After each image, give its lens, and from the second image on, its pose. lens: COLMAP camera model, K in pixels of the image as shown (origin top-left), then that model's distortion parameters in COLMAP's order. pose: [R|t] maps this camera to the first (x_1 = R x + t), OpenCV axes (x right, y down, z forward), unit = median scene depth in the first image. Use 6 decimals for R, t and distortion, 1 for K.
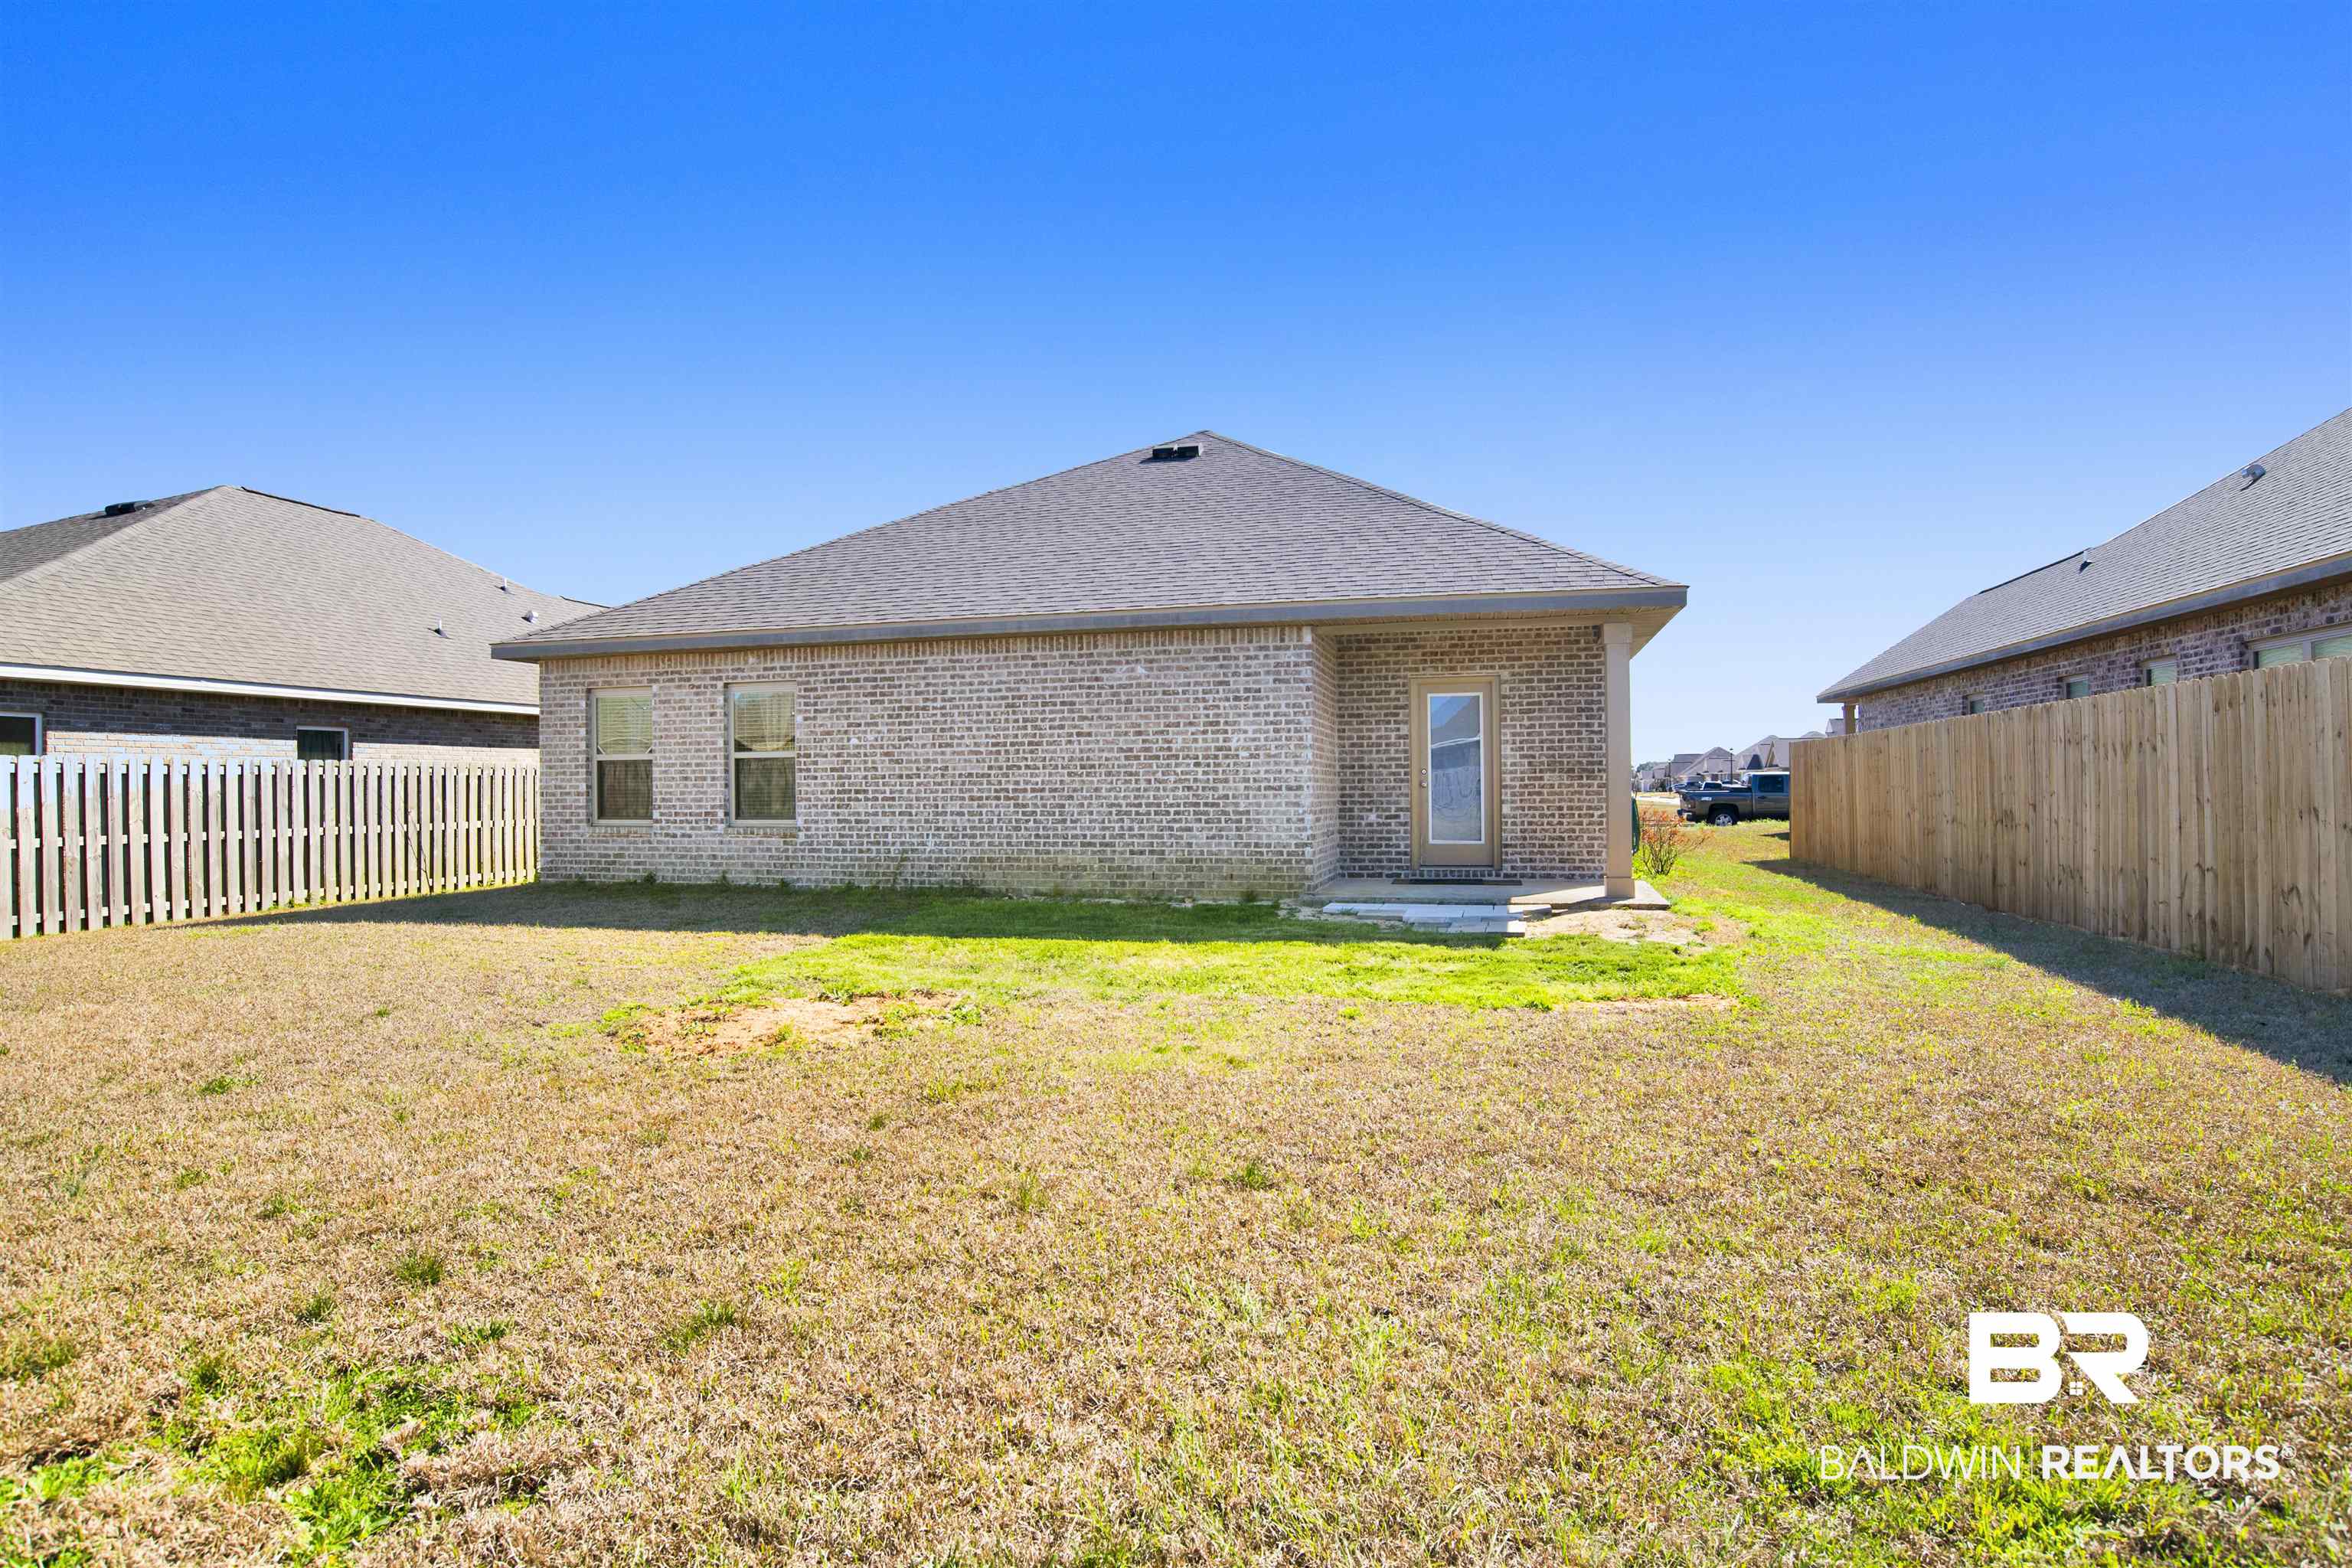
lens RADIAL K [[1224.3, 0, 1222.7], [0, 1224.3, 778.4], [0, 0, 1]] dist [-0.061457, 0.017395]
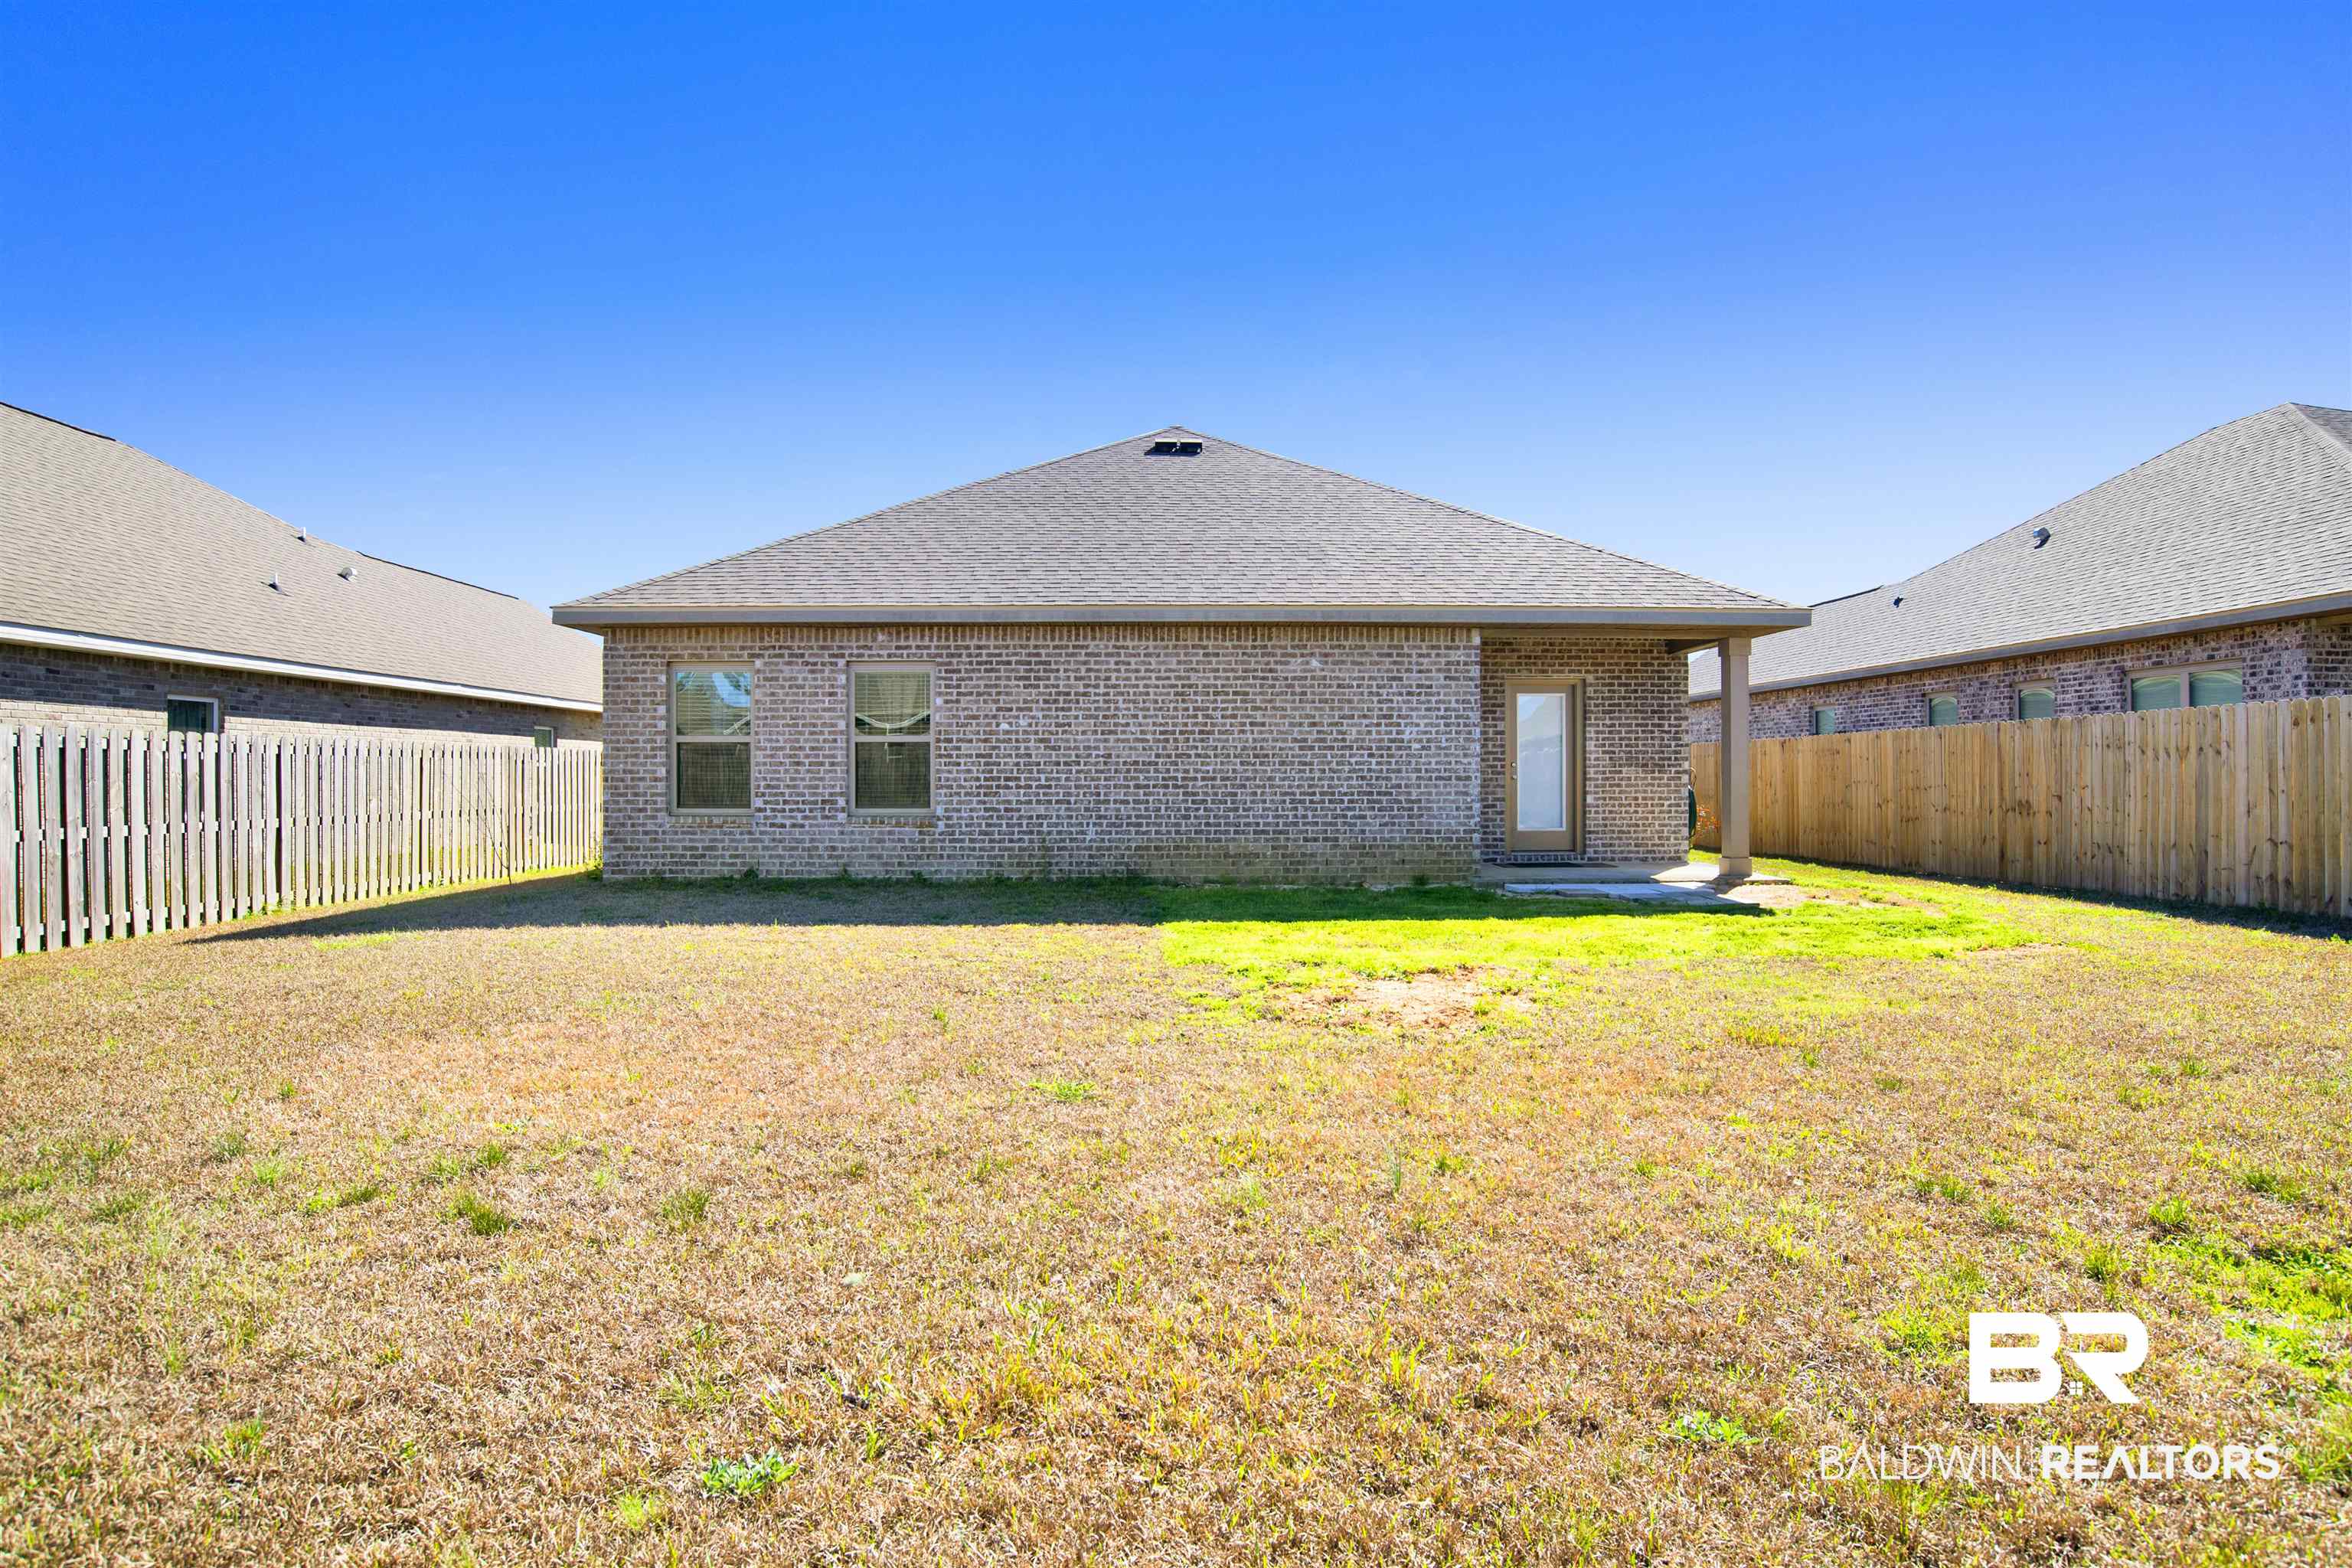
lens RADIAL K [[1224.3, 0, 1210.2], [0, 1224.3, 774.7], [0, 0, 1]] dist [-0.061457, 0.017395]
pose [[0.961198, 0.008801, 0.275719, -0.426669], [-0.009069, 0.999959, -0.000305, 0.006652], [-0.275711, -0.002208, 0.961238, 0.029060]]
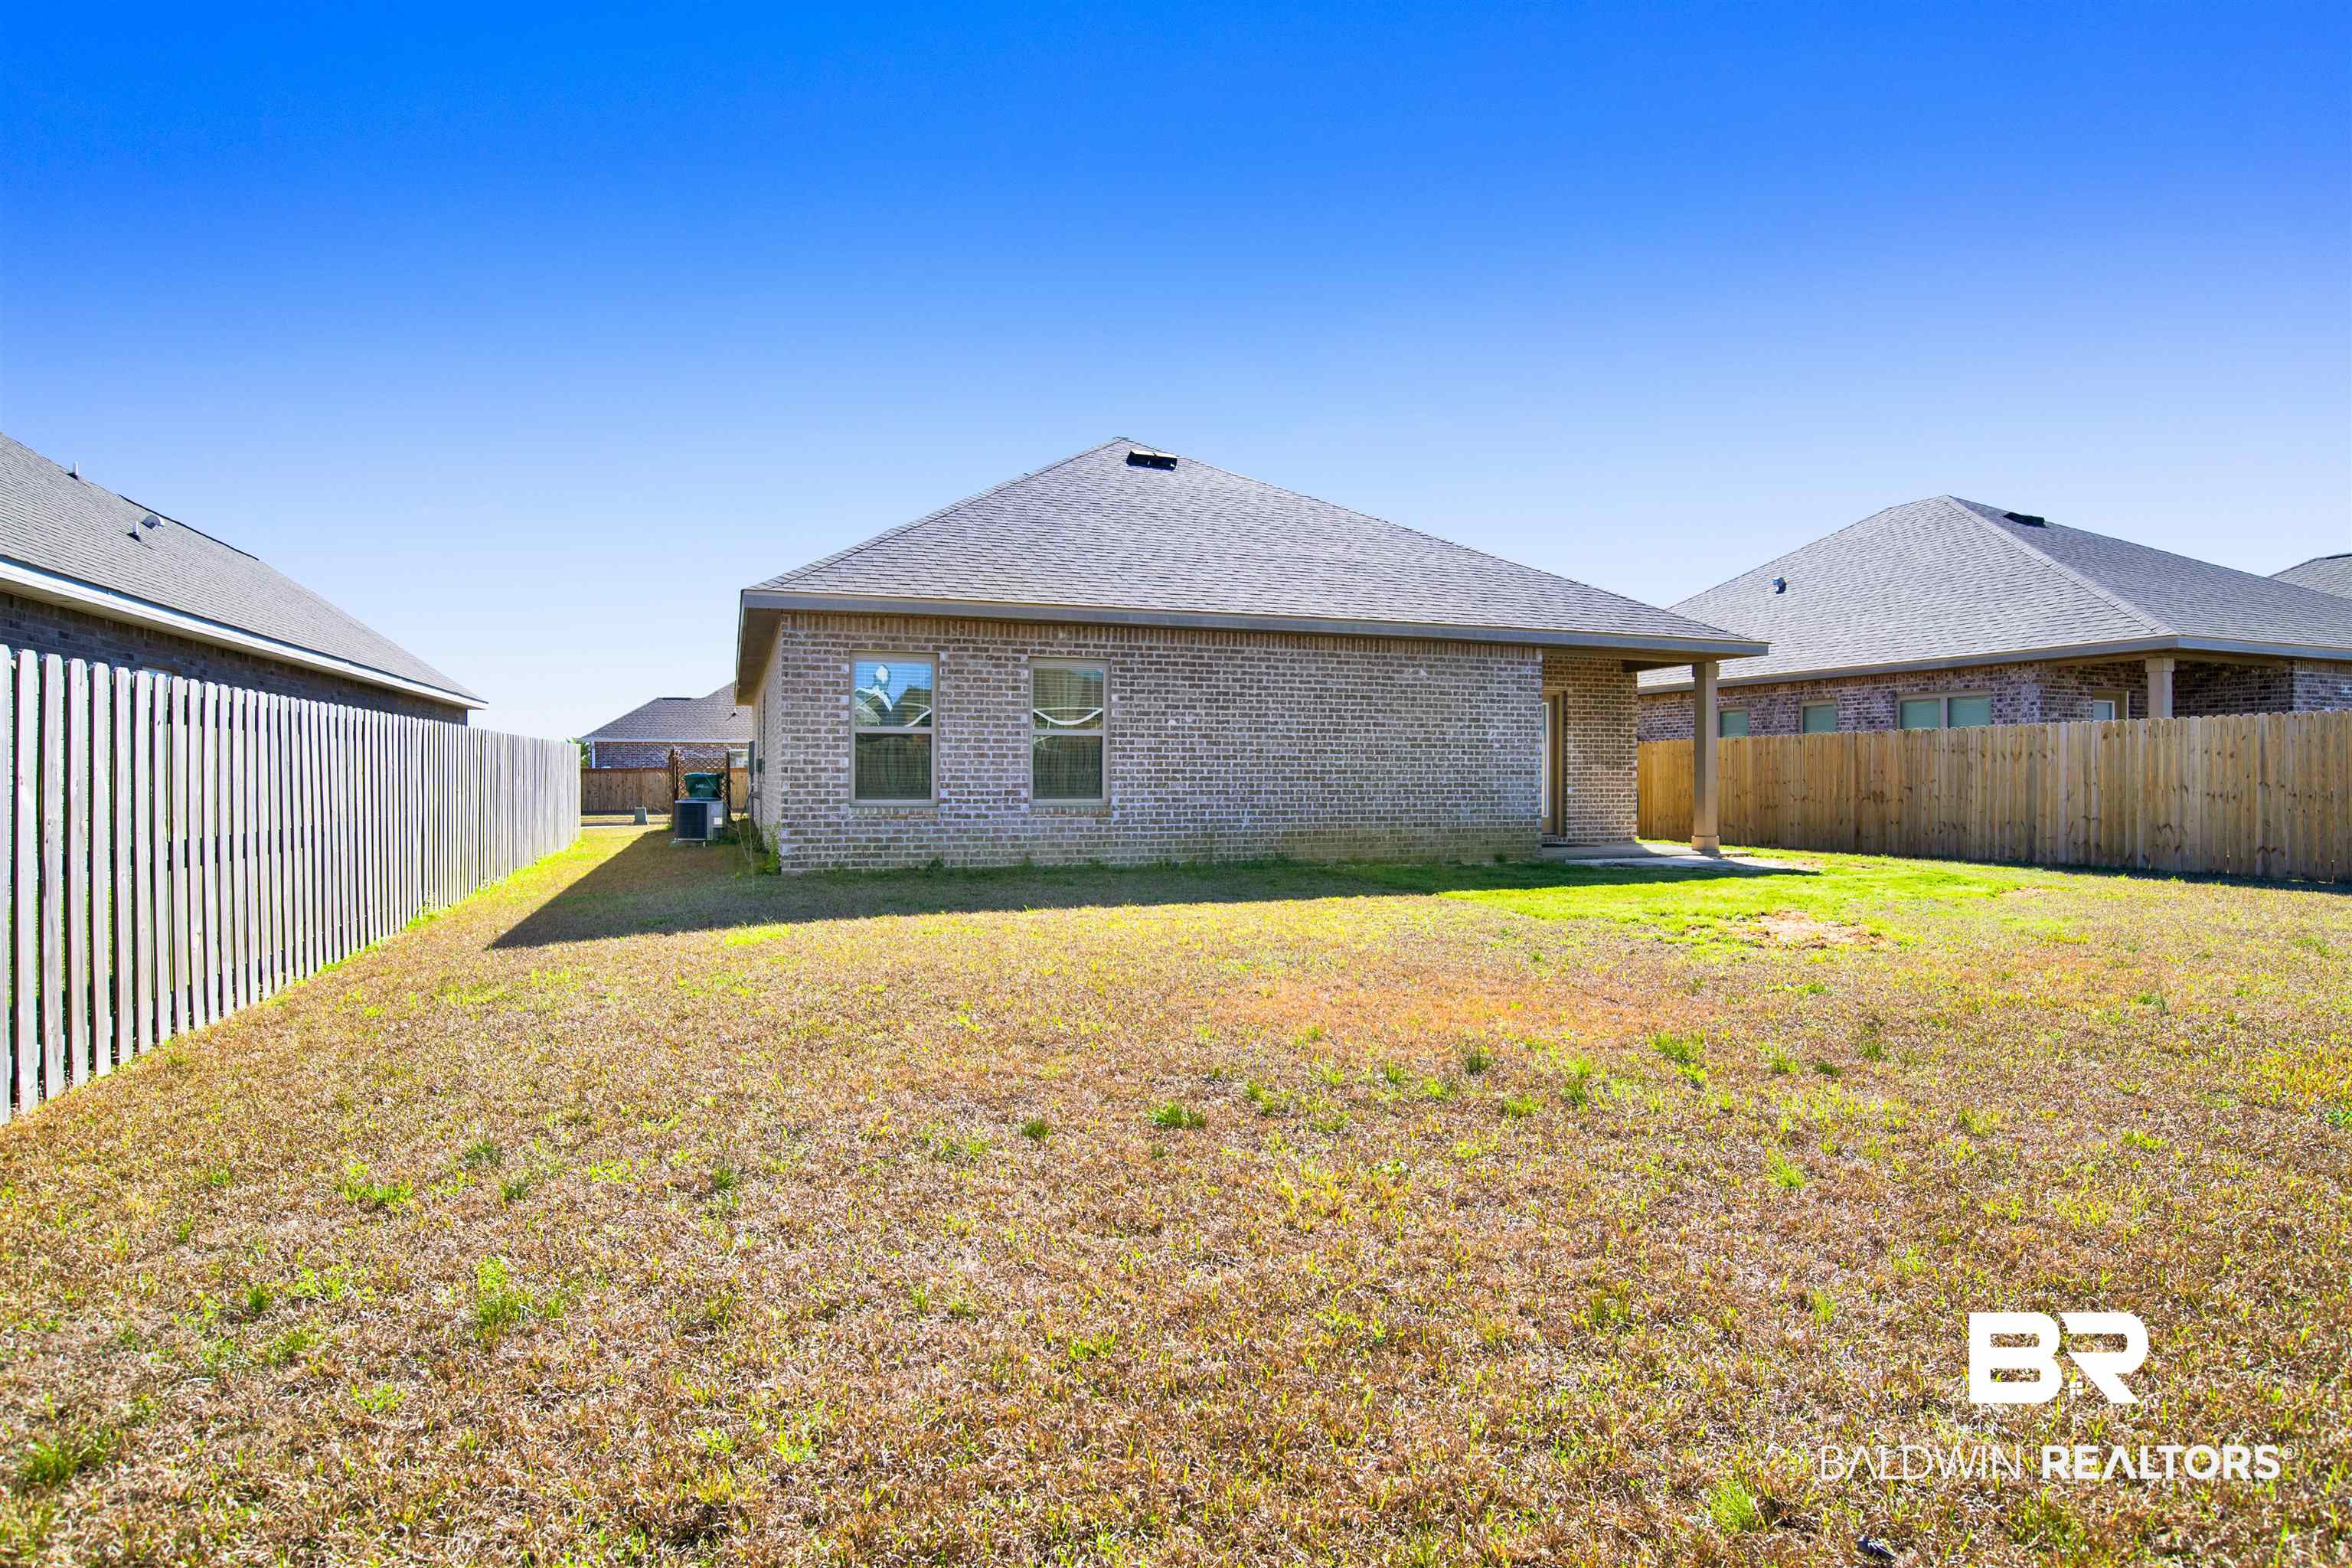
lens RADIAL K [[1224.3, 0, 1205.5], [0, 1224.3, 781.5], [0, 0, 1]] dist [-0.061457, 0.017395]
pose [[0.821093, 0.008388, 0.570732, -0.904727], [-0.012706, 0.999913, 0.003583, 0.016006], [-0.570653, -0.010194, 0.821128, 0.132496]]
